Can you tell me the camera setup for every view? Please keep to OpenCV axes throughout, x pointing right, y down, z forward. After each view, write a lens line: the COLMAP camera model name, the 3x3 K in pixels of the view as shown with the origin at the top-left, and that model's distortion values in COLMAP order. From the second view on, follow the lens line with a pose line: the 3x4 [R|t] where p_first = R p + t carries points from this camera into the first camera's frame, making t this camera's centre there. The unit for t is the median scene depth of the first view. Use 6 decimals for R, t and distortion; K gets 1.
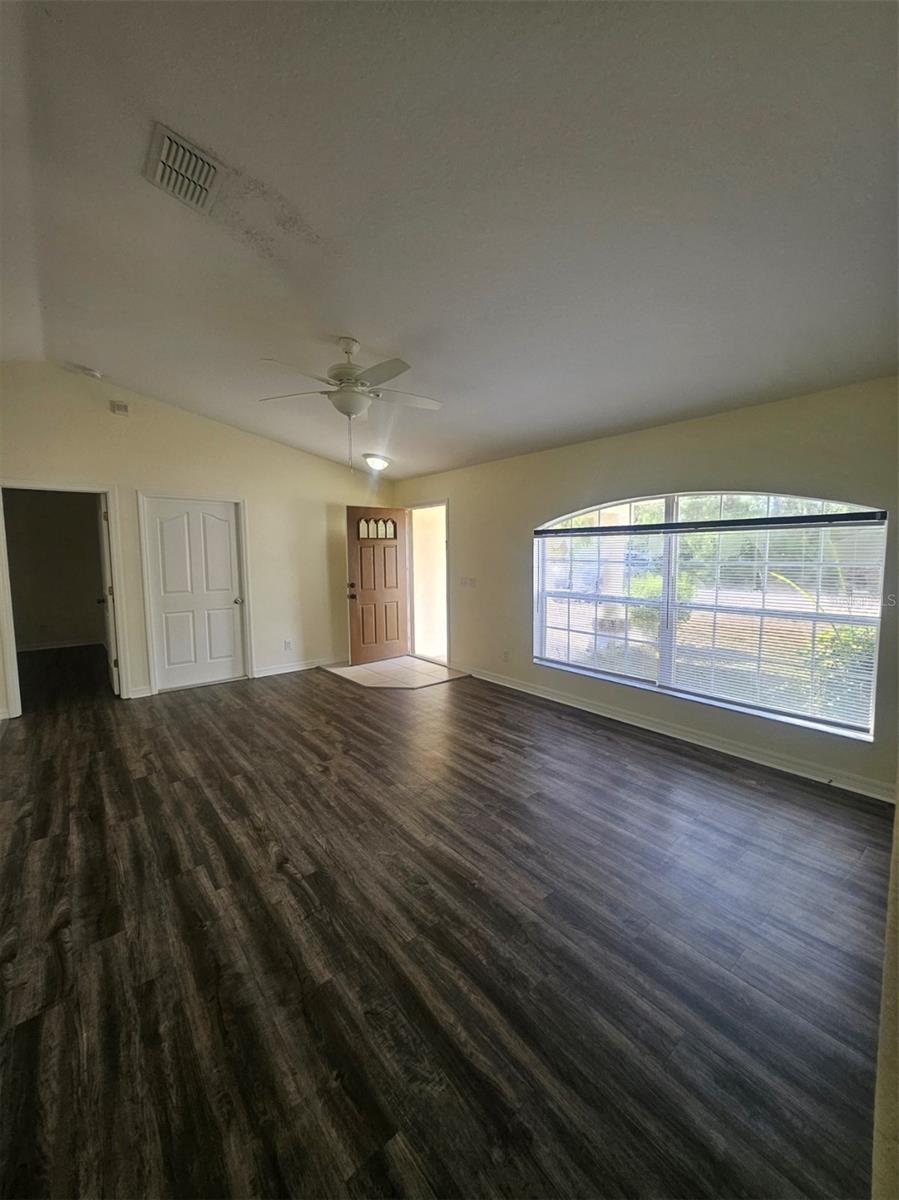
lens RADIAL K [[468.4, 0, 460.1], [0, 468.4, 588.7], [0, 0, 1]] dist [-0.002593, -0.000347]
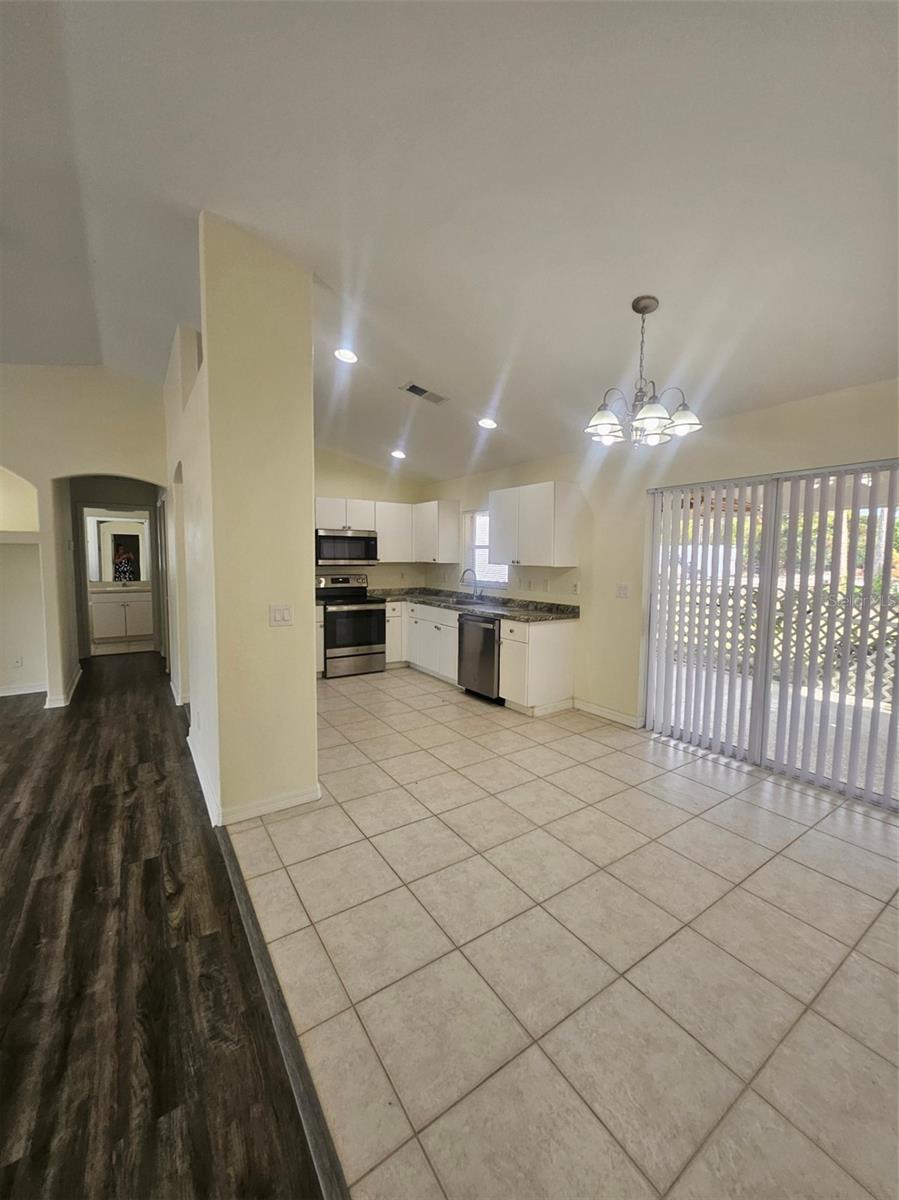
lens RADIAL K [[468.4, 0, 458.9], [0, 468.4, 596.9], [0, 0, 1]] dist [-0.002593, -0.000347]
pose [[-0.995636, -0.012950, 0.092422, -1.470222], [0.002763, 0.985801, 0.167895, -0.112422], [-0.093284, 0.167417, -0.981463, 1.636842]]
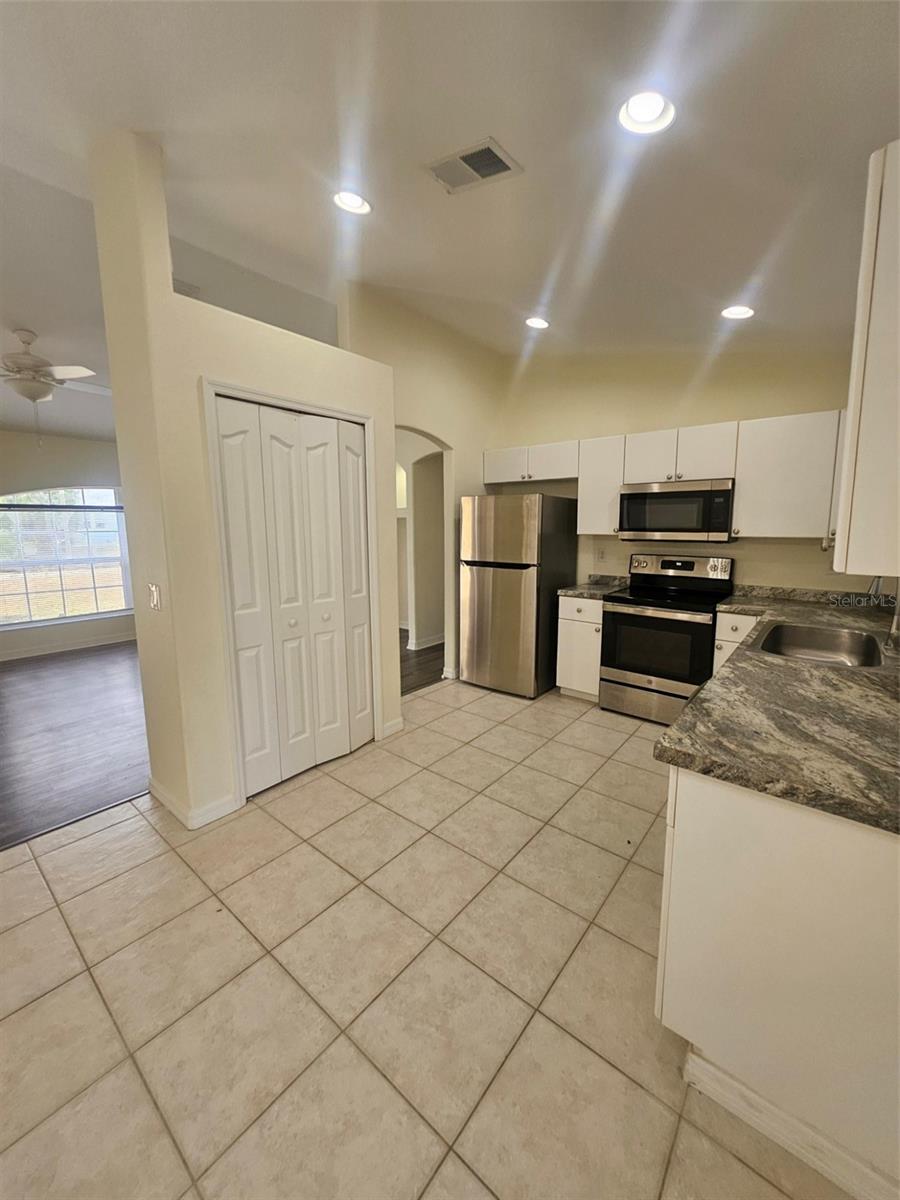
lens RADIAL K [[468.4, 0, 463.0], [0, 468.4, 590.3], [0, 0, 1]] dist [-0.002593, -0.000347]
pose [[-0.199398, -0.135479, 0.970508, -1.940946], [0.084165, 0.984369, 0.154706, -0.005489], [-0.976298, 0.112531, -0.184878, 0.313780]]
